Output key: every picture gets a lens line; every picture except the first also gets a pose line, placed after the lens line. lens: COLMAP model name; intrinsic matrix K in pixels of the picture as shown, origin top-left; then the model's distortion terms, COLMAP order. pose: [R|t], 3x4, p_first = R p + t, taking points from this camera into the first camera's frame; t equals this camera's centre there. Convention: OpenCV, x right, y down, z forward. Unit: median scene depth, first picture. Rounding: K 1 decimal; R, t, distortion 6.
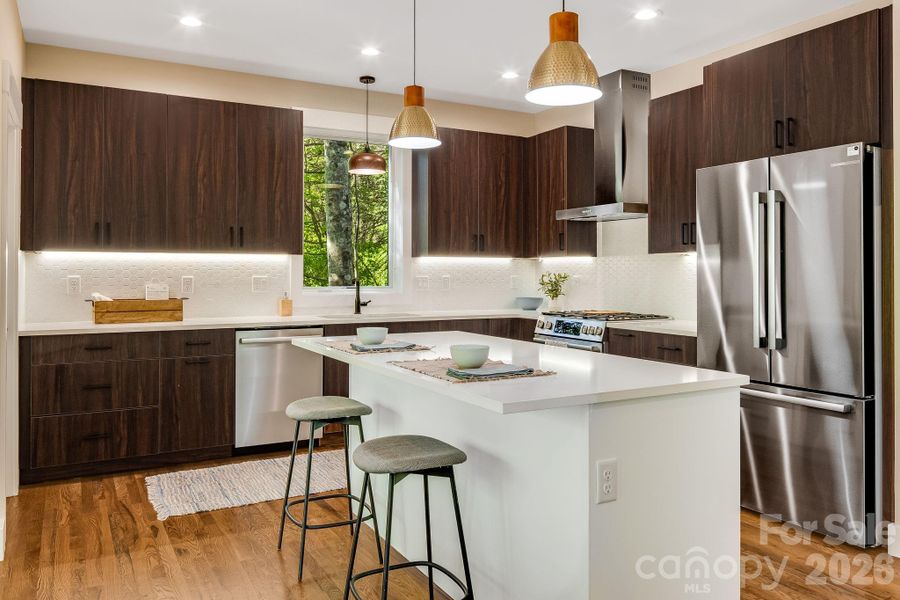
lens RADIAL K [[678.0, 0, 444.0], [0, 678.0, 269.2], [0, 0, 1]] dist [-0.003709, -0.001258]
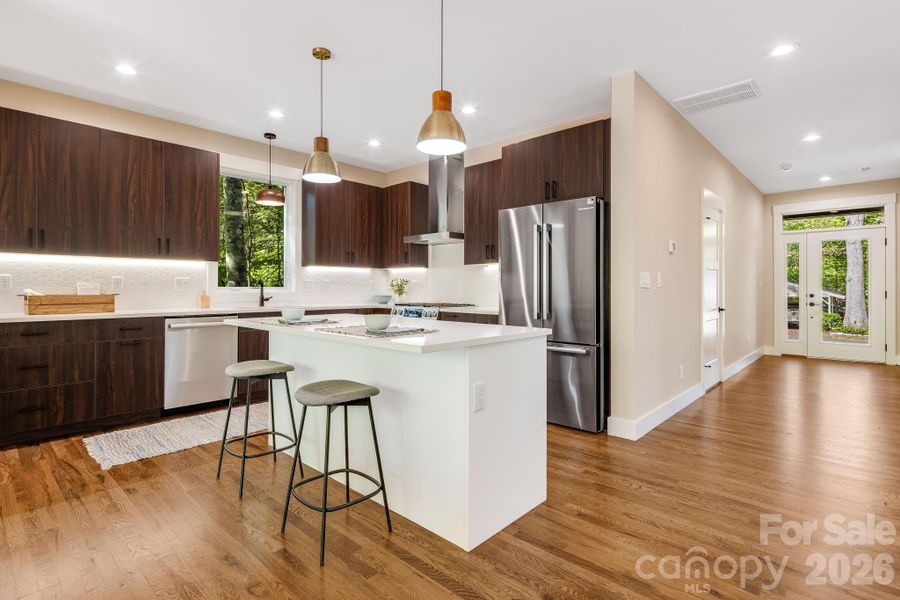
lens RADIAL K [[443.9, 0, 447.0], [0, 443.9, 287.4], [0, 0, 1]] dist [0.010219, -0.004451]
pose [[0.950137, 0.001048, 0.311832, -0.061088], [-0.002720, 0.999984, 0.004926, 0.025974], [-0.311822, -0.005528, 0.950125, 0.030057]]
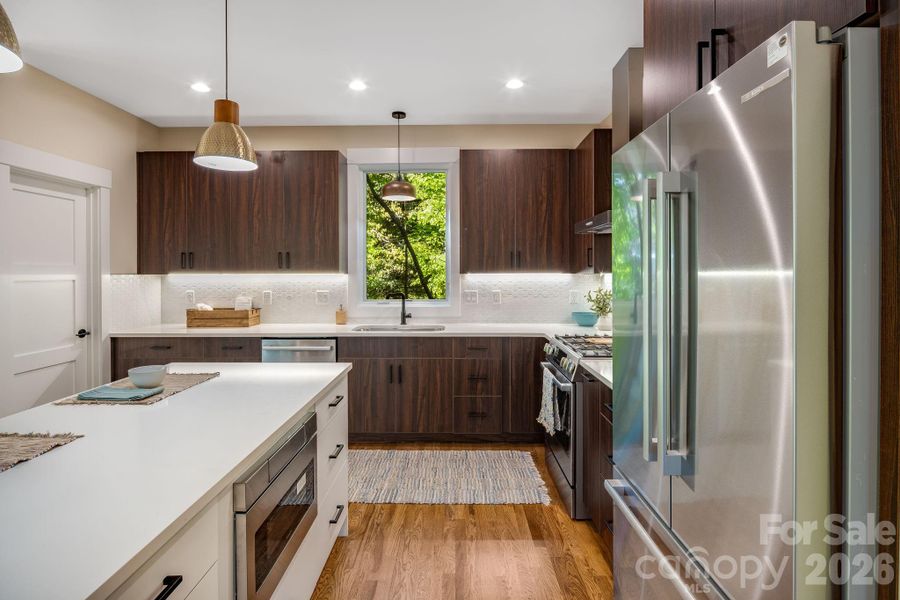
lens RADIAL K [[459.5, 0, 453.9], [0, 459.5, 274.3], [0, 0, 1]] dist [0.003012, -0.000214]
pose [[0.868076, -0.000752, -0.496430, 0.390374], [0.006747, 0.999924, 0.010284, -0.030141], [0.496385, -0.012277, 0.868016, 0.449505]]
